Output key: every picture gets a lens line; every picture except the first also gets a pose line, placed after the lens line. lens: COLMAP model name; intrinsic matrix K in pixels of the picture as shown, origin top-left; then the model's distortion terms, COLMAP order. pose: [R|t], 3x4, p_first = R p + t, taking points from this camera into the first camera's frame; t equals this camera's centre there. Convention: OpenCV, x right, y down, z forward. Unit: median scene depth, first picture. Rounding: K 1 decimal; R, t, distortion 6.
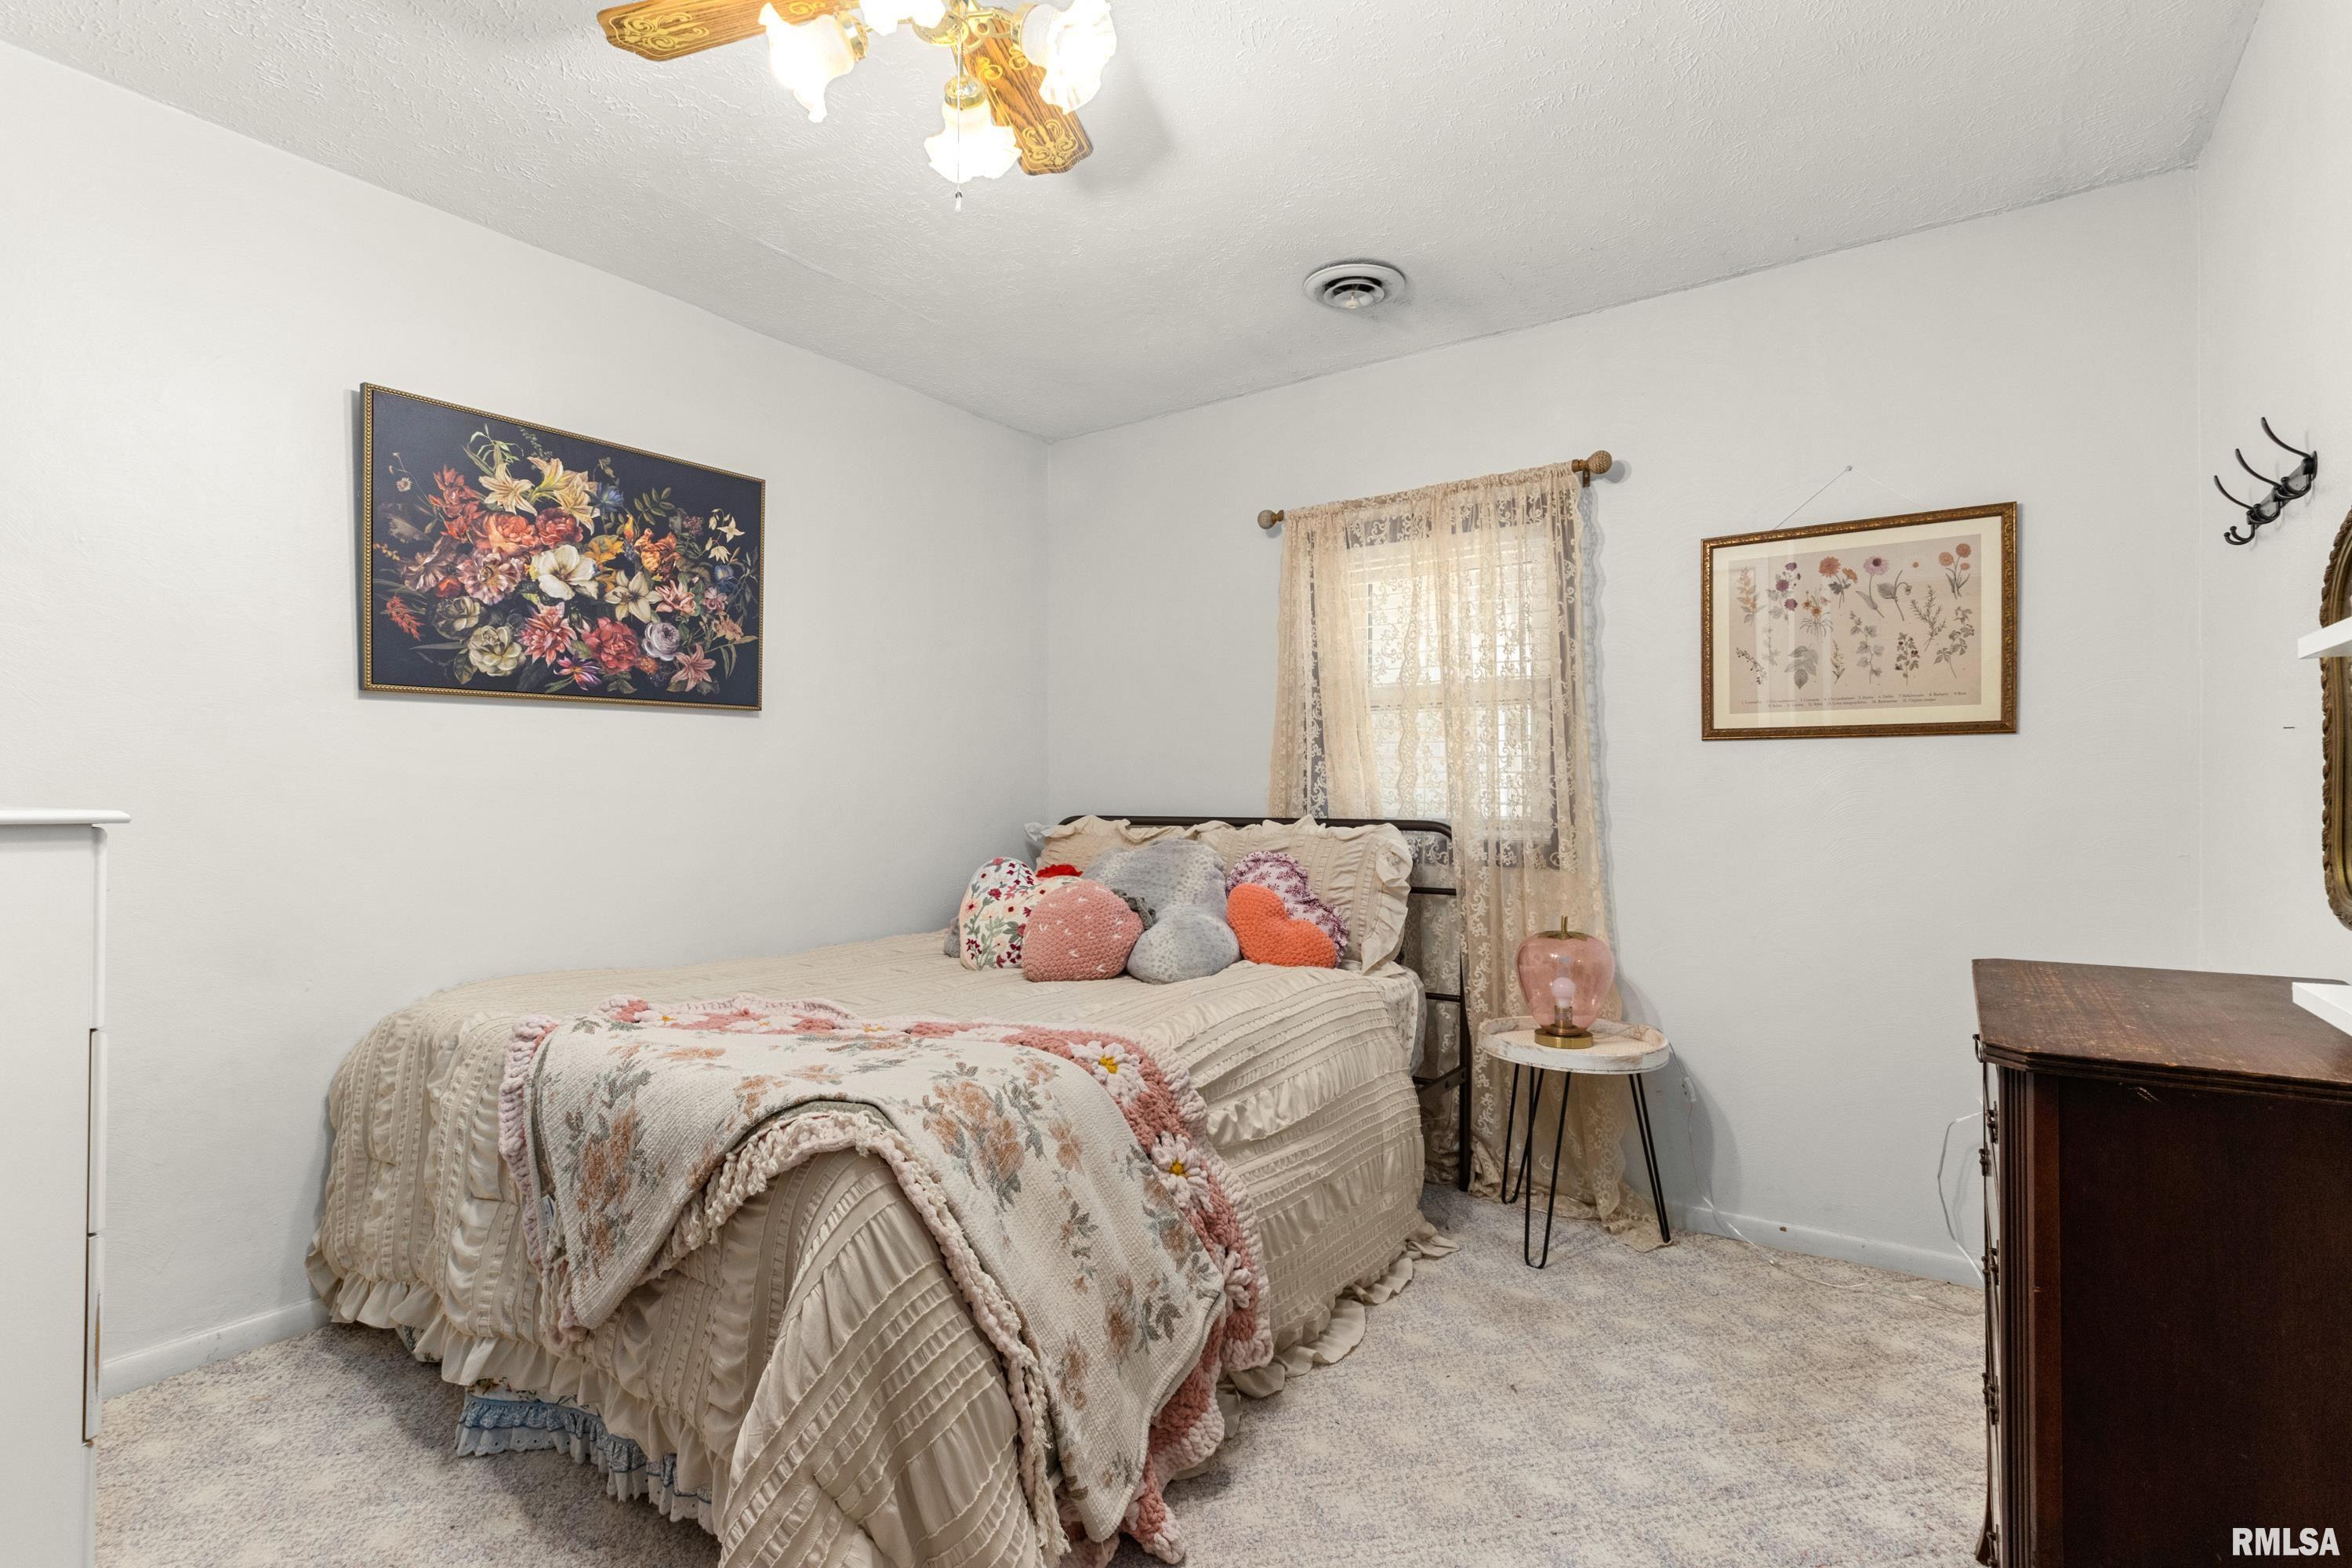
lens RADIAL K [[1099.8, 0, 1151.2], [0, 1099.8, 791.4], [0, 0, 1]] dist [0.001172, -0.000518]
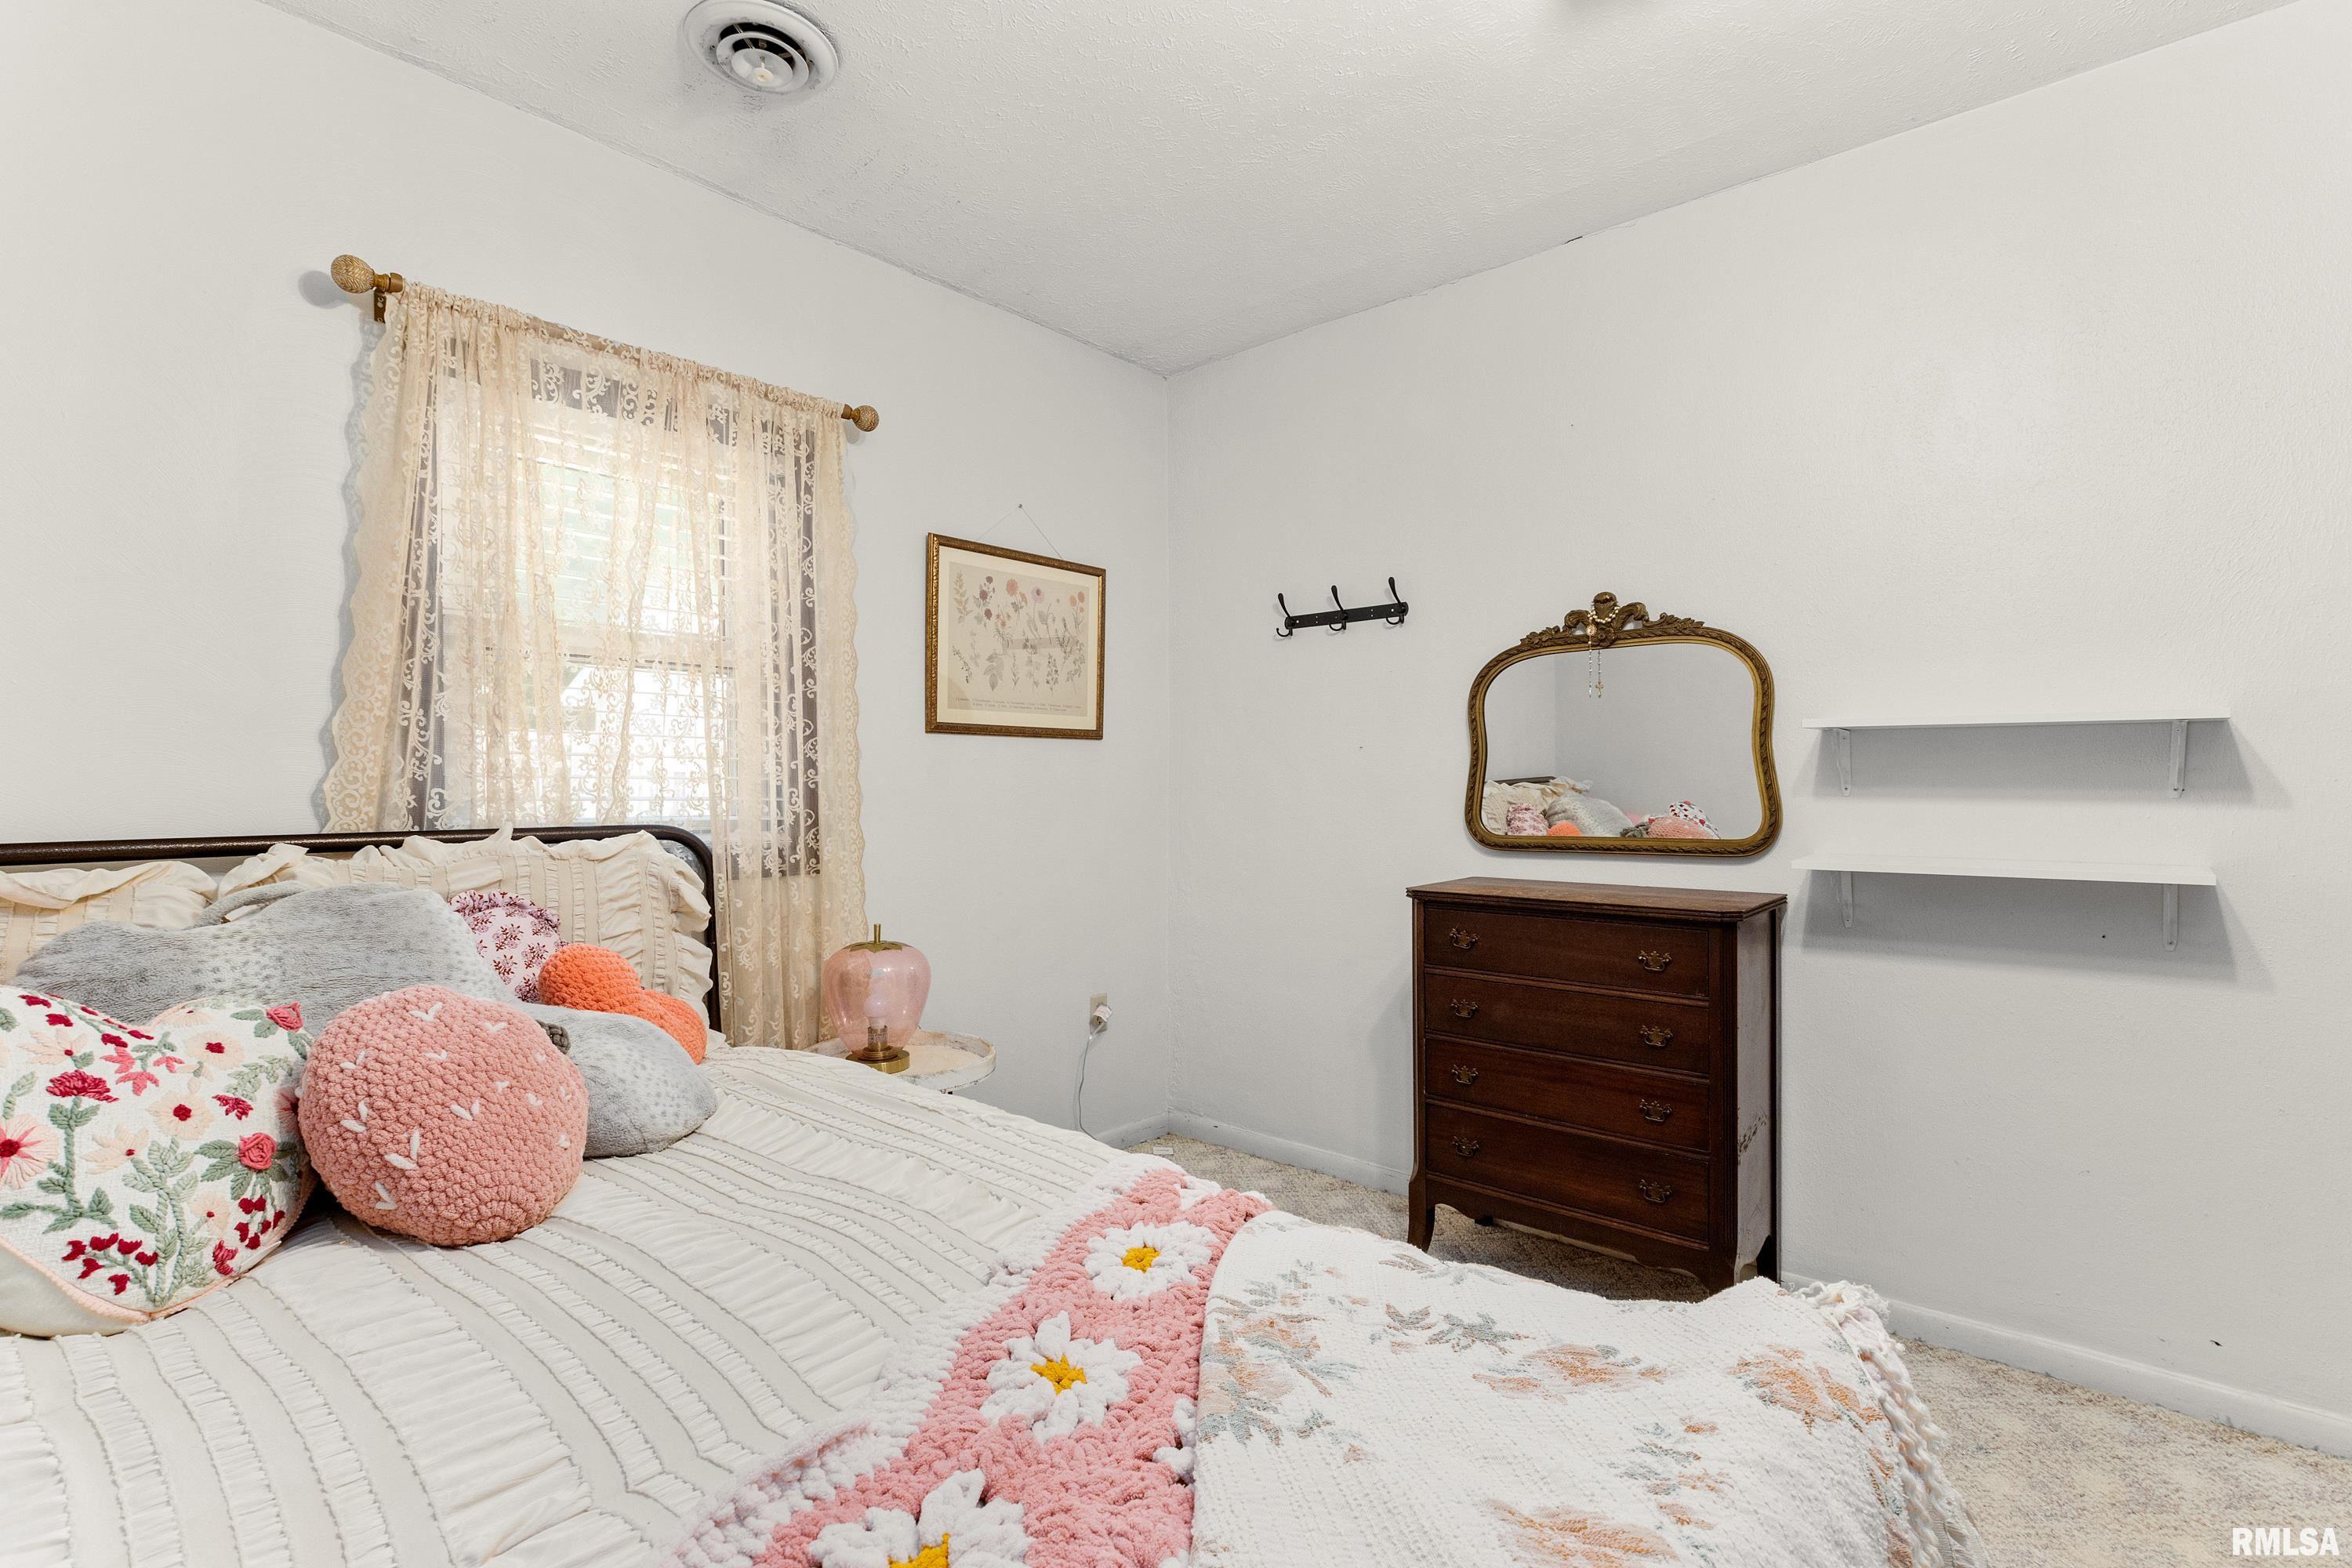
lens RADIAL K [[1099.8, 0, 1151.2], [0, 1099.8, 791.4], [0, 0, 1]] dist [0.001172, -0.000518]
pose [[0.106139, -0.009329, 0.994308, -0.481151], [-0.001265, 0.999954, 0.009517, -0.002392], [-0.994350, -0.002268, 0.106123, 0.691148]]
